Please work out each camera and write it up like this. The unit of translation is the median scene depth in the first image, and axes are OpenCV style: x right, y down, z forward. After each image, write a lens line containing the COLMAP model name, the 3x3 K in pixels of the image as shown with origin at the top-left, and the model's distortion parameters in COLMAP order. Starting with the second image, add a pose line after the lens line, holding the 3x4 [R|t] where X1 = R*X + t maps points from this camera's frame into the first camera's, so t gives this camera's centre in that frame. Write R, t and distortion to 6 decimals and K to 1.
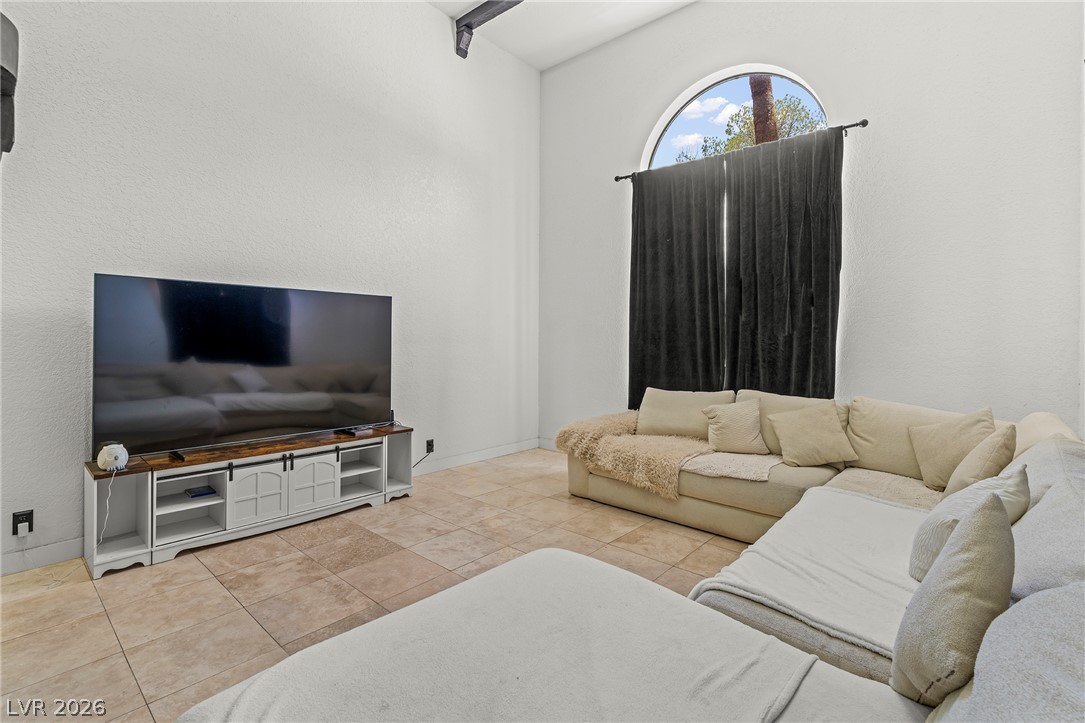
lens RADIAL K [[501.3, 0, 545.1], [0, 501.3, 330.9], [0, 0, 1]] dist [-0.023782, 0.000079]
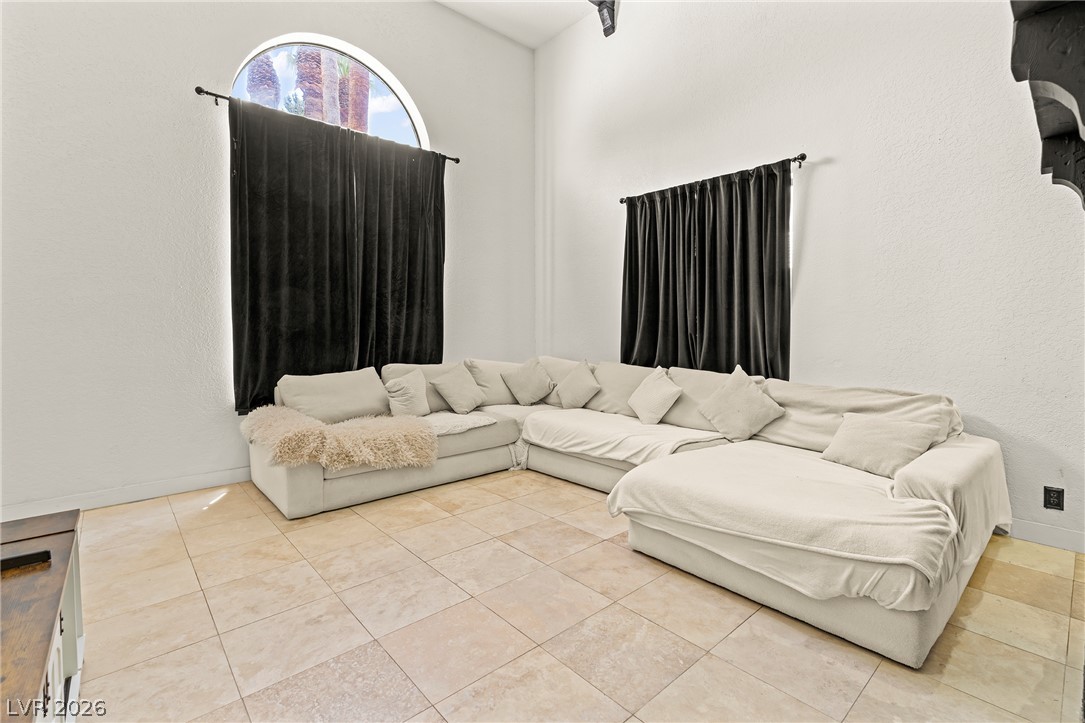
lens RADIAL K [[496.7, 0, 545.7], [0, 496.7, 339.1], [0, 0, 1]] dist [-0.003925, 0.000186]
pose [[0.128749, -0.035592, 0.991038, -0.773096], [-0.004992, 0.999320, 0.036538, 0.025259], [-0.991665, -0.009651, 0.128484, 0.629772]]
